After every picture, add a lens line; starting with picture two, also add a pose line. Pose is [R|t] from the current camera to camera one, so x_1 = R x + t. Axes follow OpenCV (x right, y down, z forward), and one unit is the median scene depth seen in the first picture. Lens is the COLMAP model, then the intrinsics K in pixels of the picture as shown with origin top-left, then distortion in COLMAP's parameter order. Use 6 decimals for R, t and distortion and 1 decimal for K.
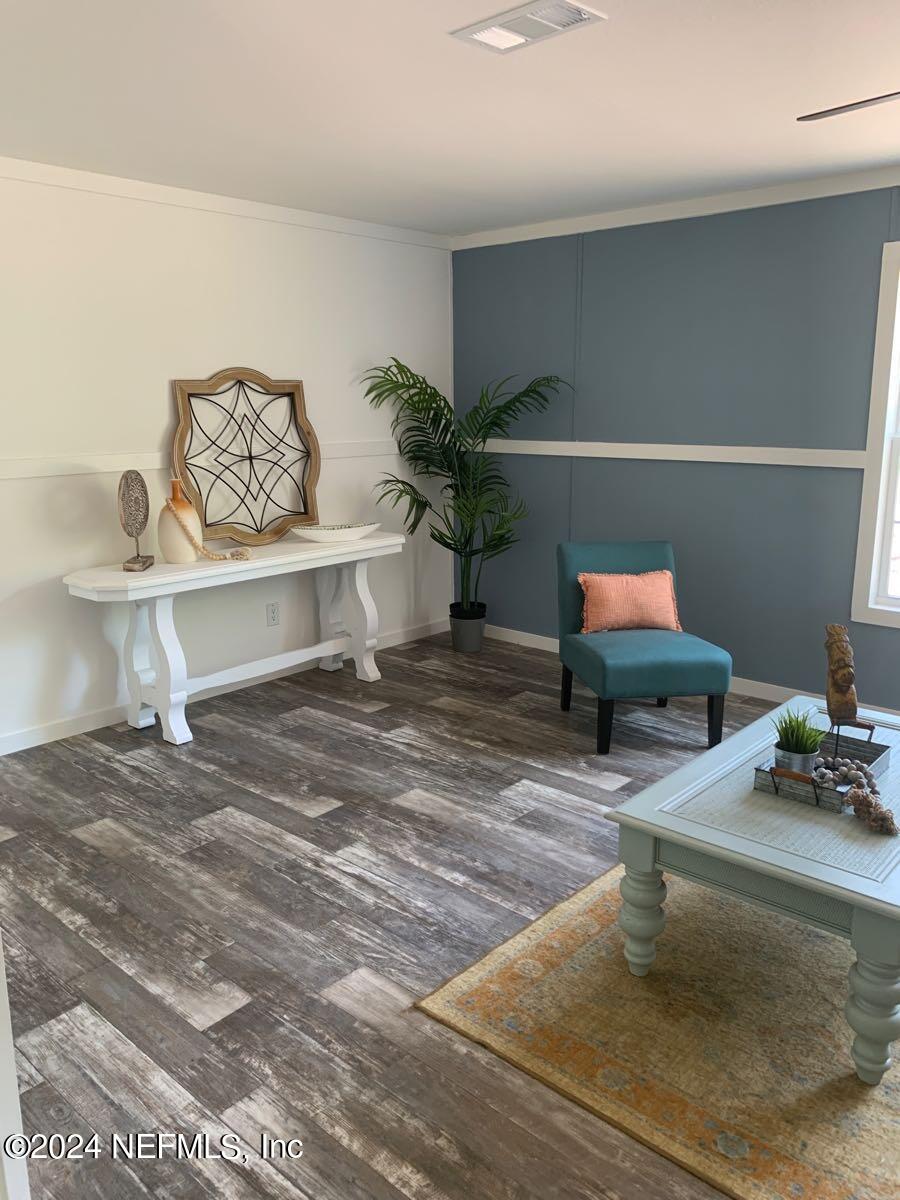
lens RADIAL K [[903.2, 0, 453.7], [0, 903.2, 603.3], [0, 0, 1]] dist [0.006842, 0.001131]
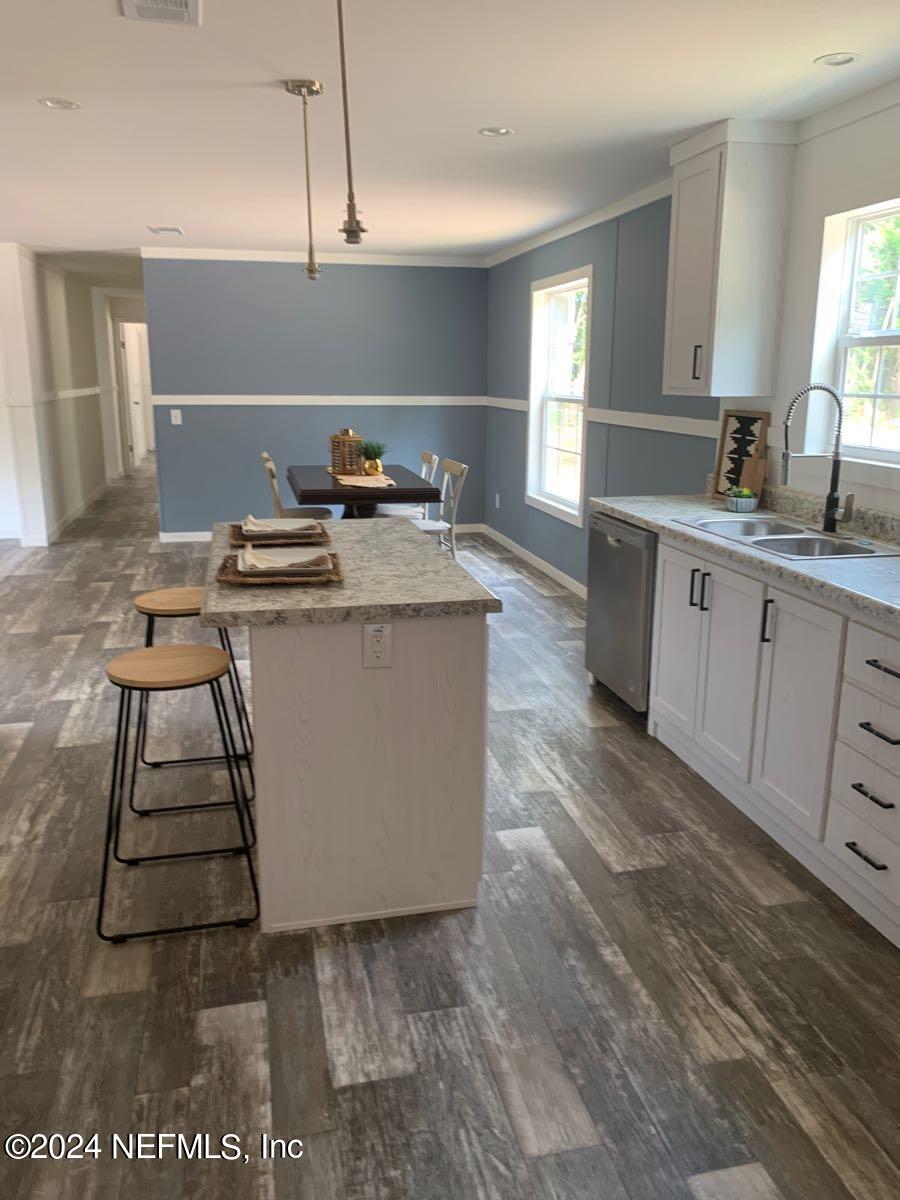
lens RADIAL K [[920.7, 0, 456.4], [0, 920.7, 598.7], [0, 0, 1]] dist [0.030397, 0.004935]
pose [[-0.813249, -0.145426, 0.563451, -0.464469], [0.121689, 0.904360, 0.409053, -0.355366], [-0.569050, 0.401228, -0.717773, 1.578784]]
